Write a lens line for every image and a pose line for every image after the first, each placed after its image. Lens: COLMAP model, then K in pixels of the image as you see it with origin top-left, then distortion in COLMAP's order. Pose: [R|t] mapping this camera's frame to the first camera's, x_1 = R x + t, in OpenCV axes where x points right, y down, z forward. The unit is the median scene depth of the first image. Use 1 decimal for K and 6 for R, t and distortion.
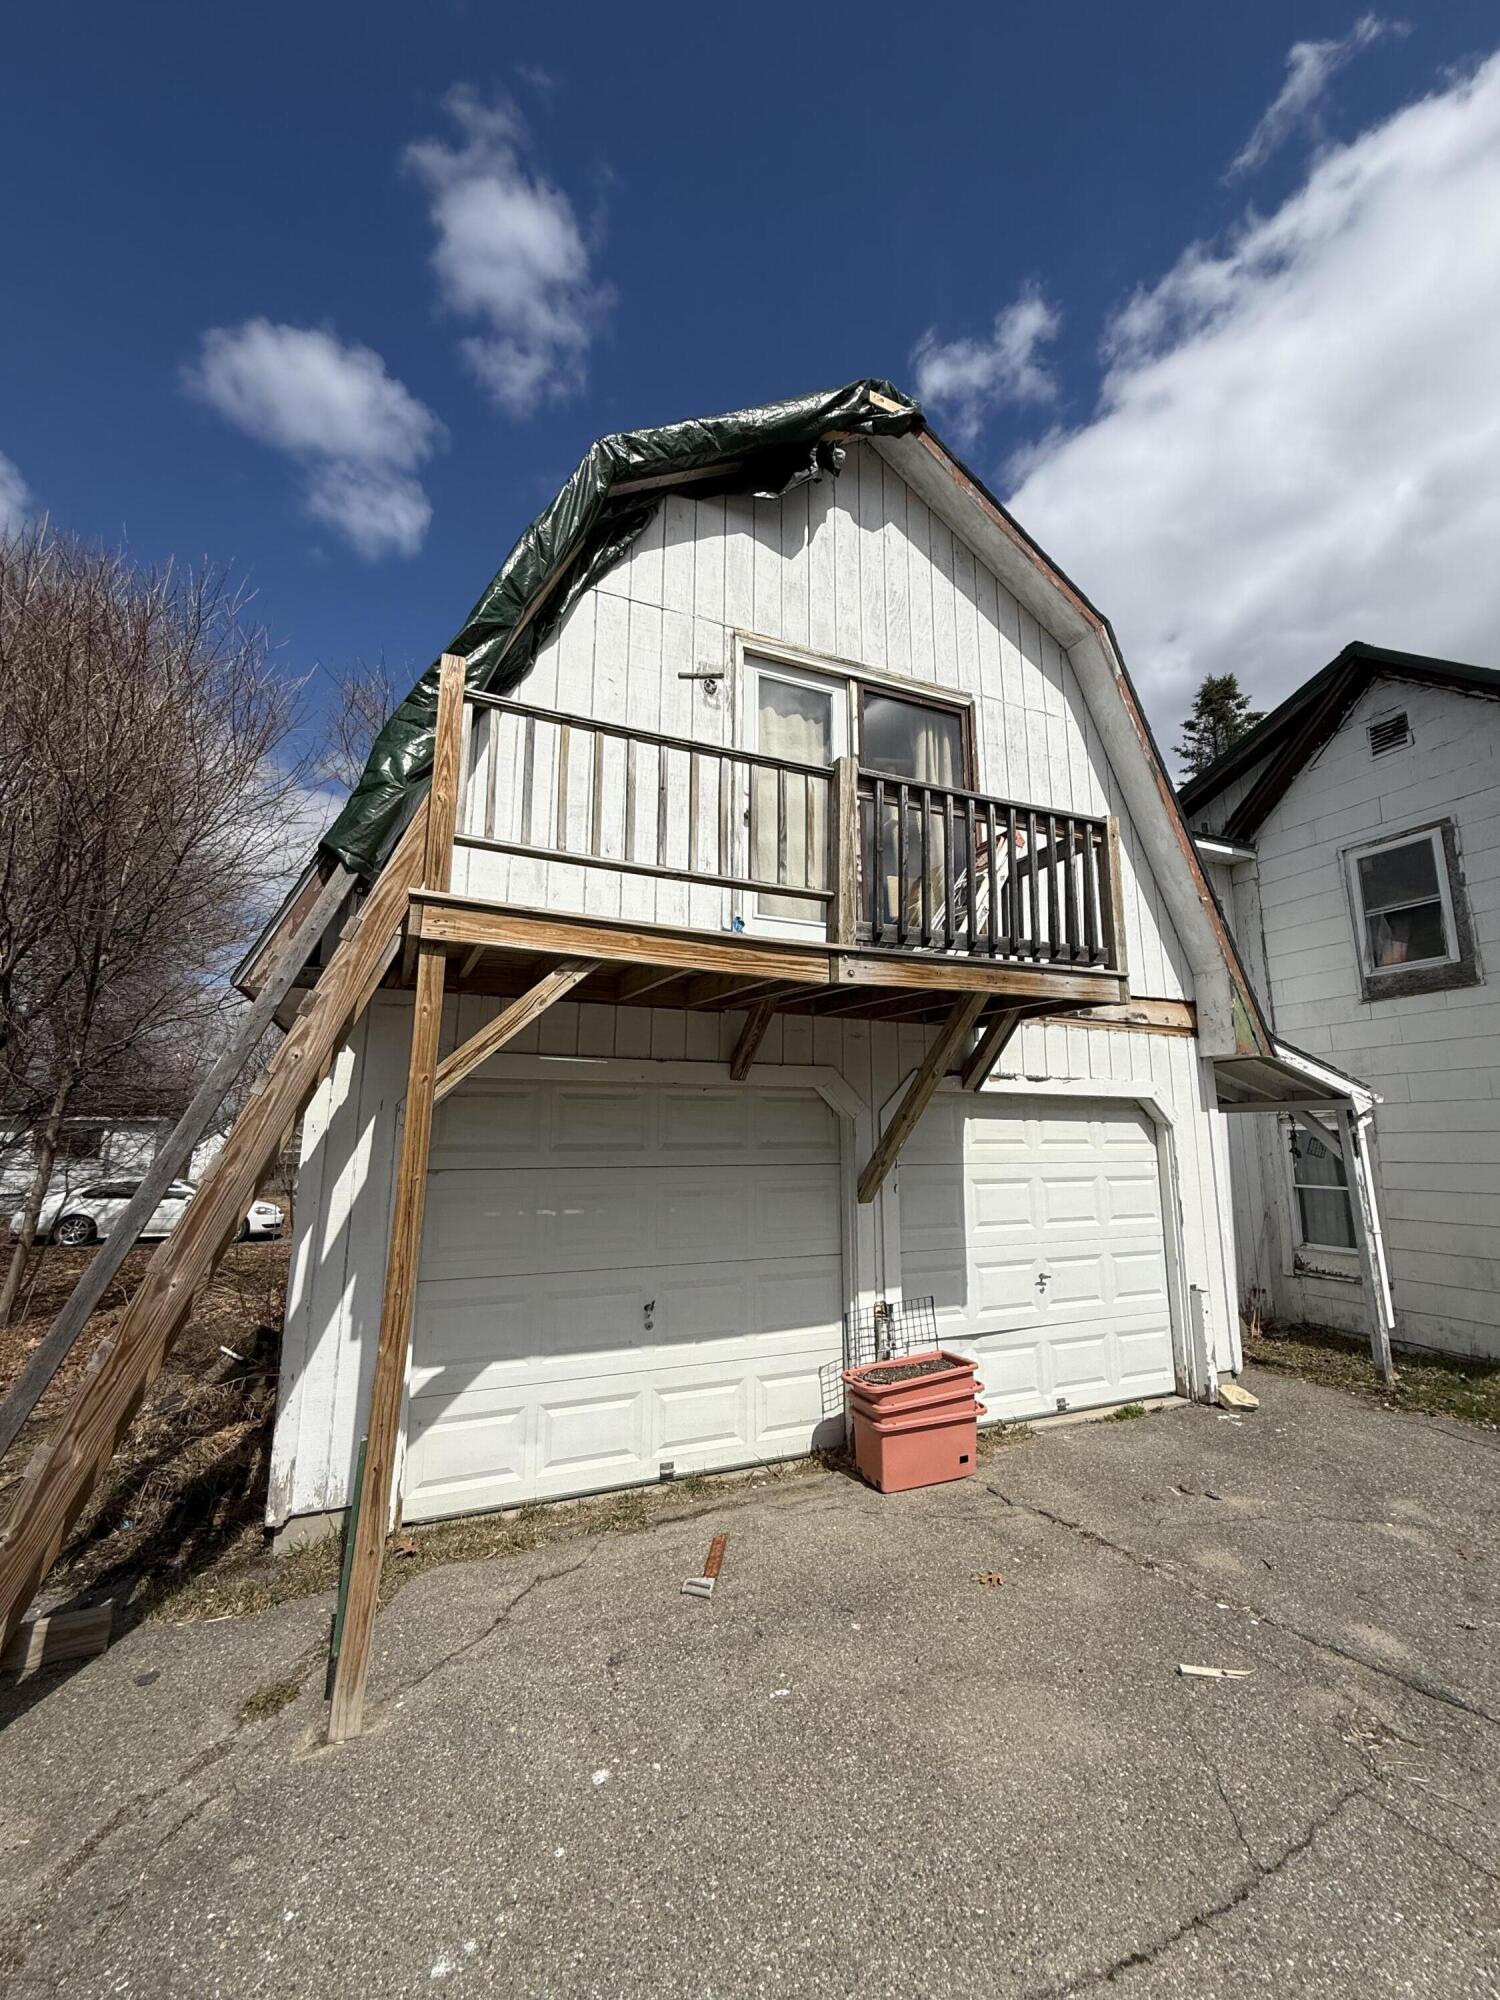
lens RADIAL K [[796.3, 0, 750.0], [0, 796.3, 1000.0], [0, 0, 1]] dist [-0.007241, 0.000041]
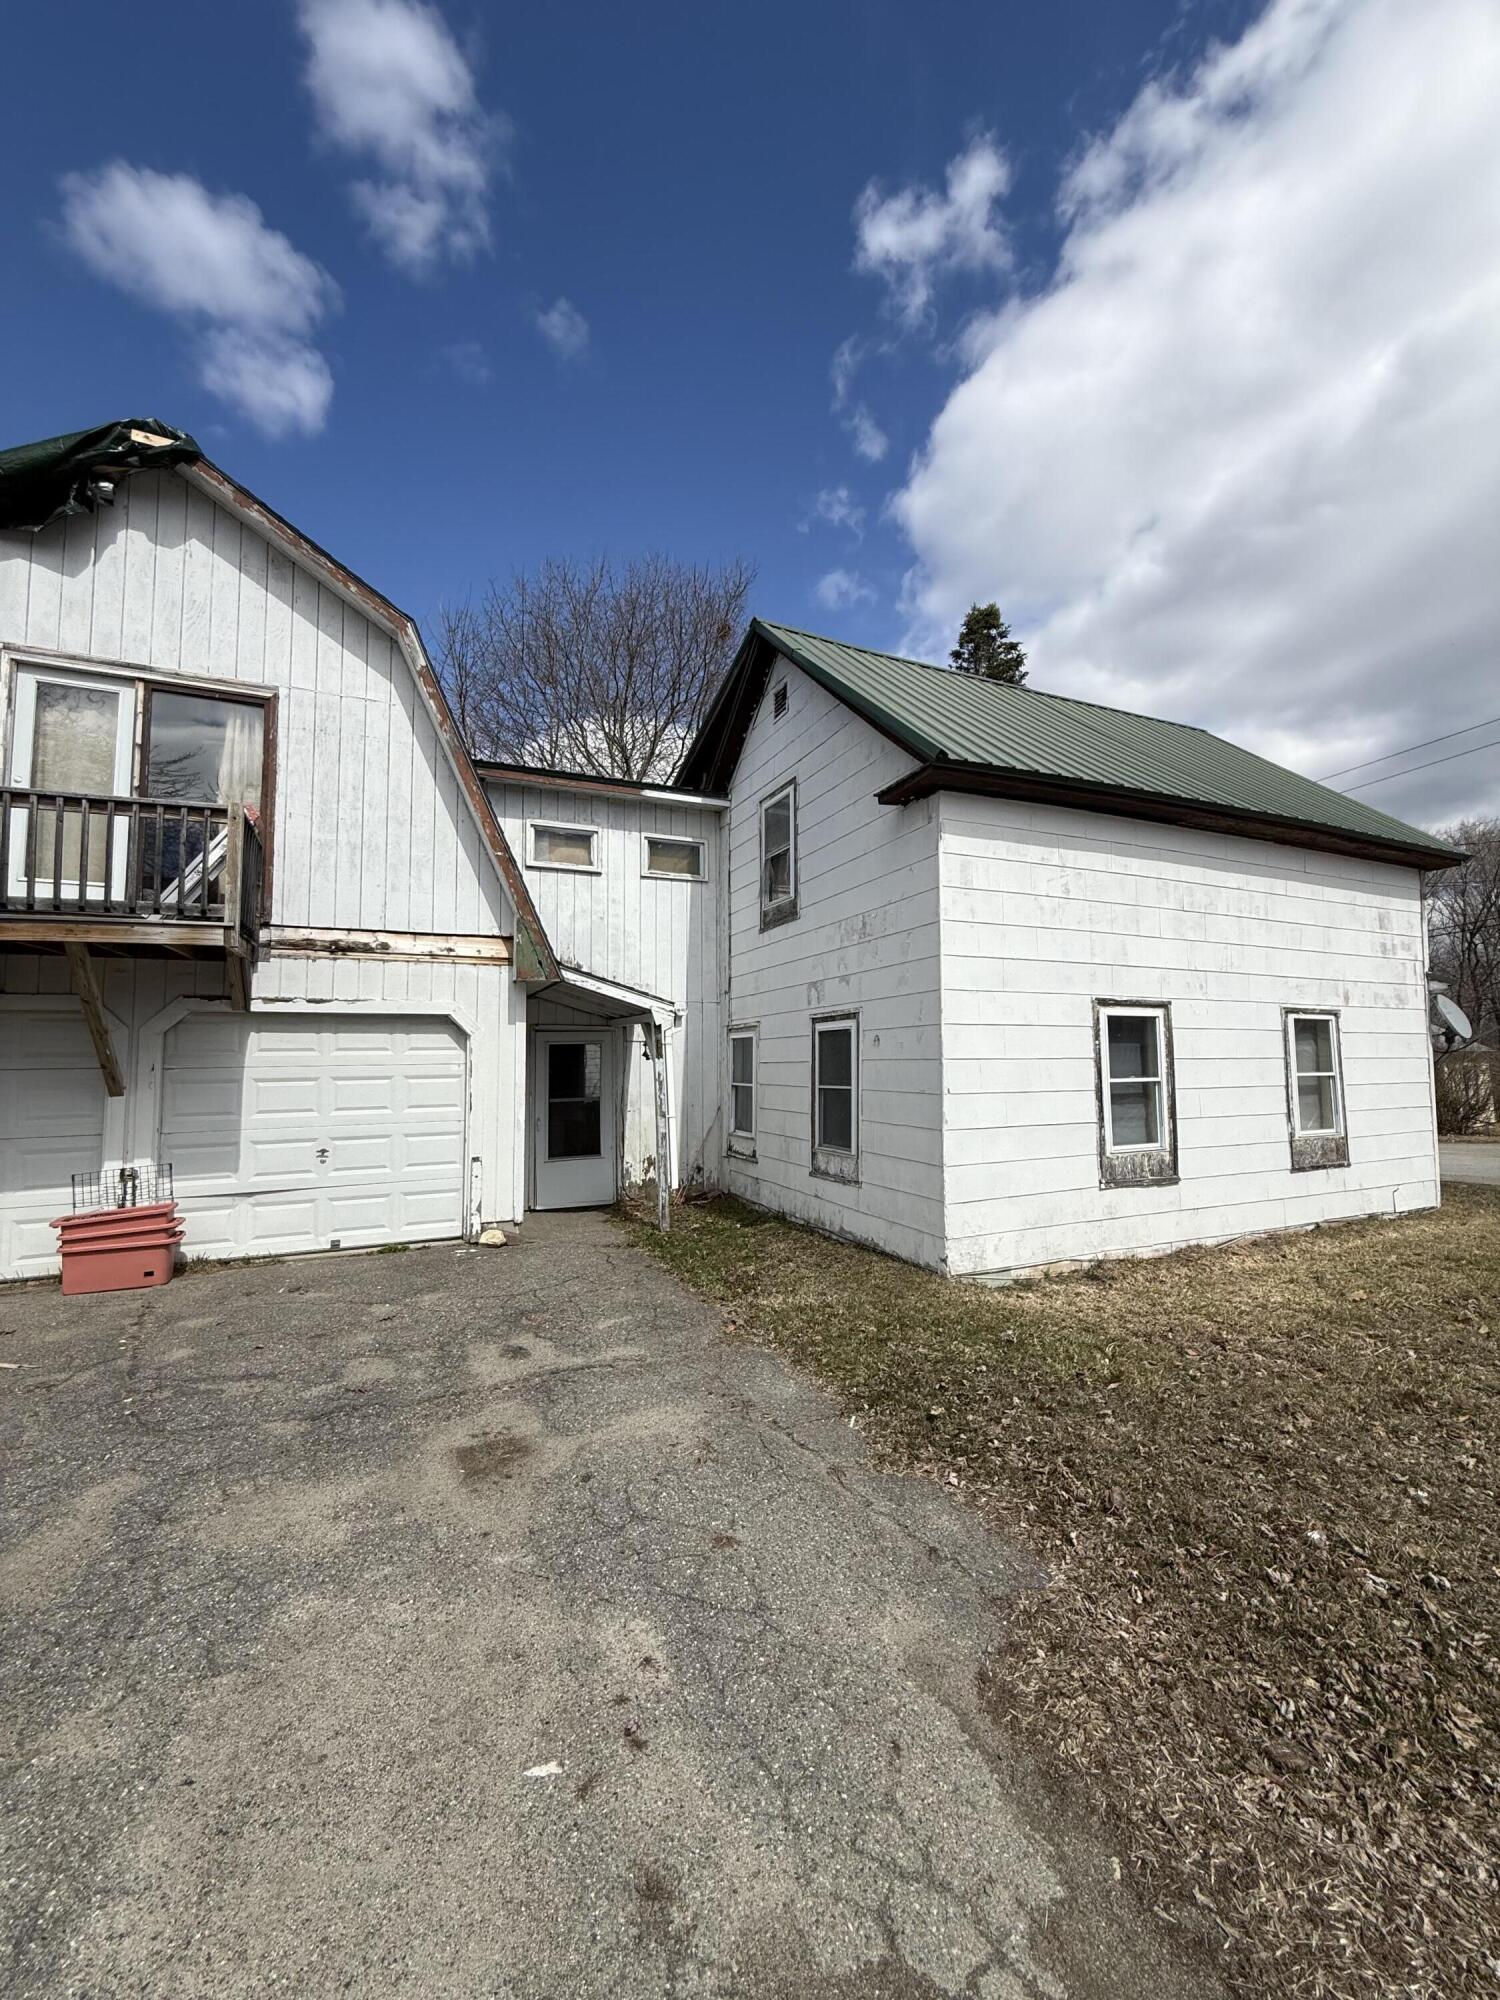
lens RADIAL K [[807.5, 0, 760.8], [0, 807.5, 992.6], [0, 0, 1]] dist [-0.001622, -0.000097]
pose [[0.999407, -0.011989, 0.032267, 1.042749], [0.008762, 0.995114, 0.098348, -0.036186], [-0.033288, -0.098007, 0.994629, -0.319802]]
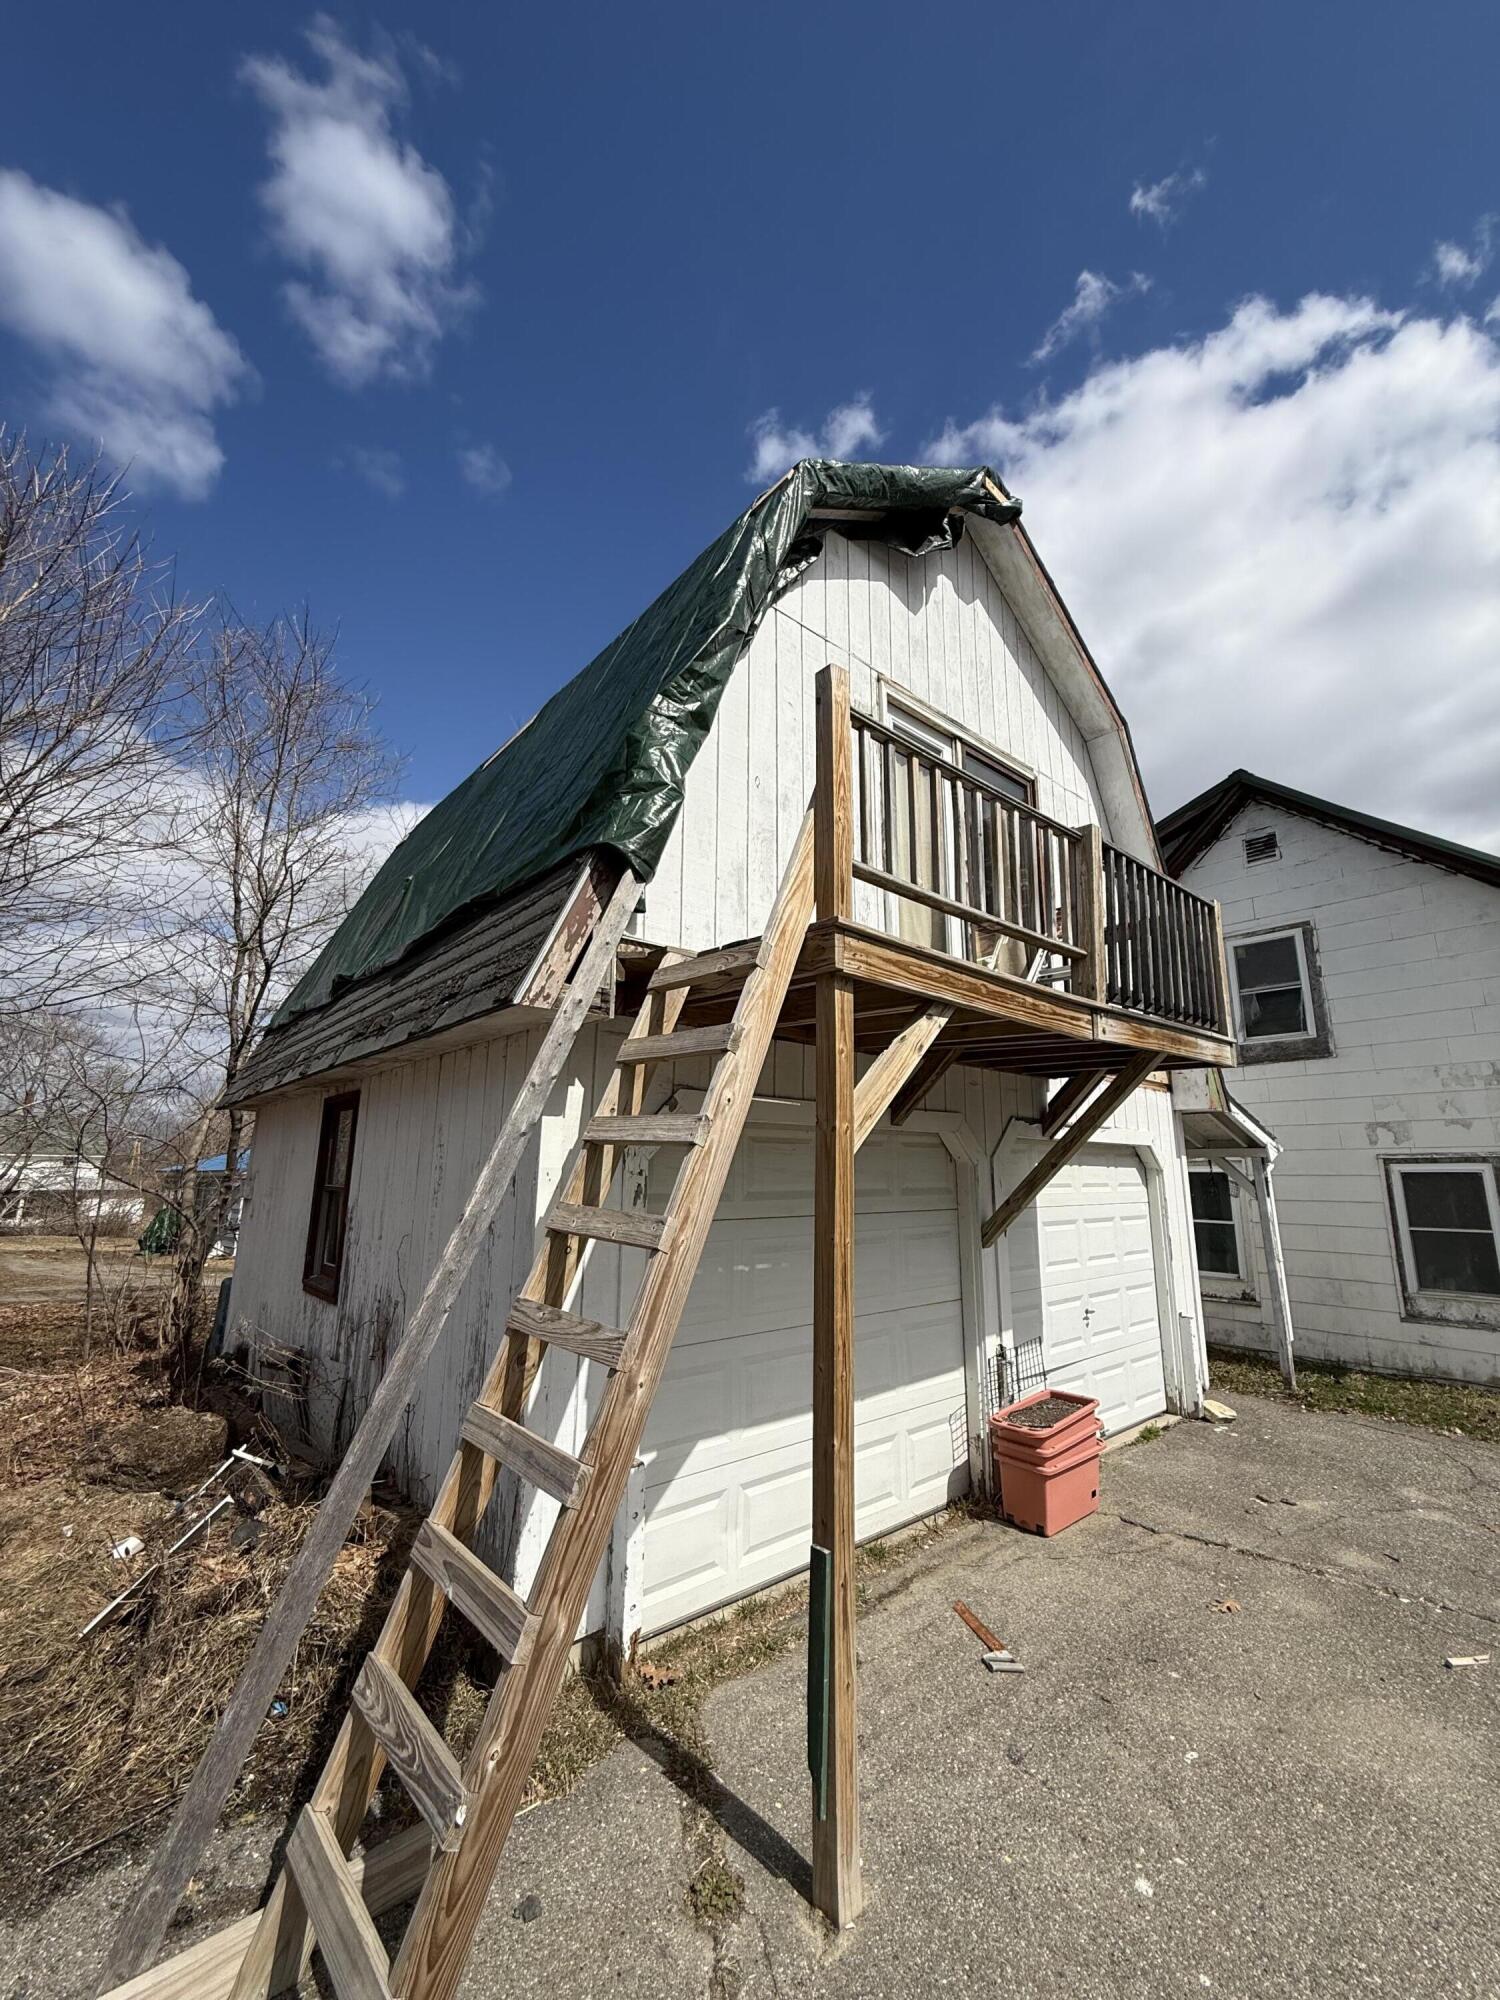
lens RADIAL K [[788.5, 0, 738.2], [0, 788.5, 999.2], [0, 0, 1]] dist [-0.016918, -0.000062]
pose [[0.958350, 0.069609, 0.276982, -0.408937], [-0.059702, 0.997244, -0.044052, -0.000276], [-0.279285, 0.025681, 0.959865, 0.098962]]
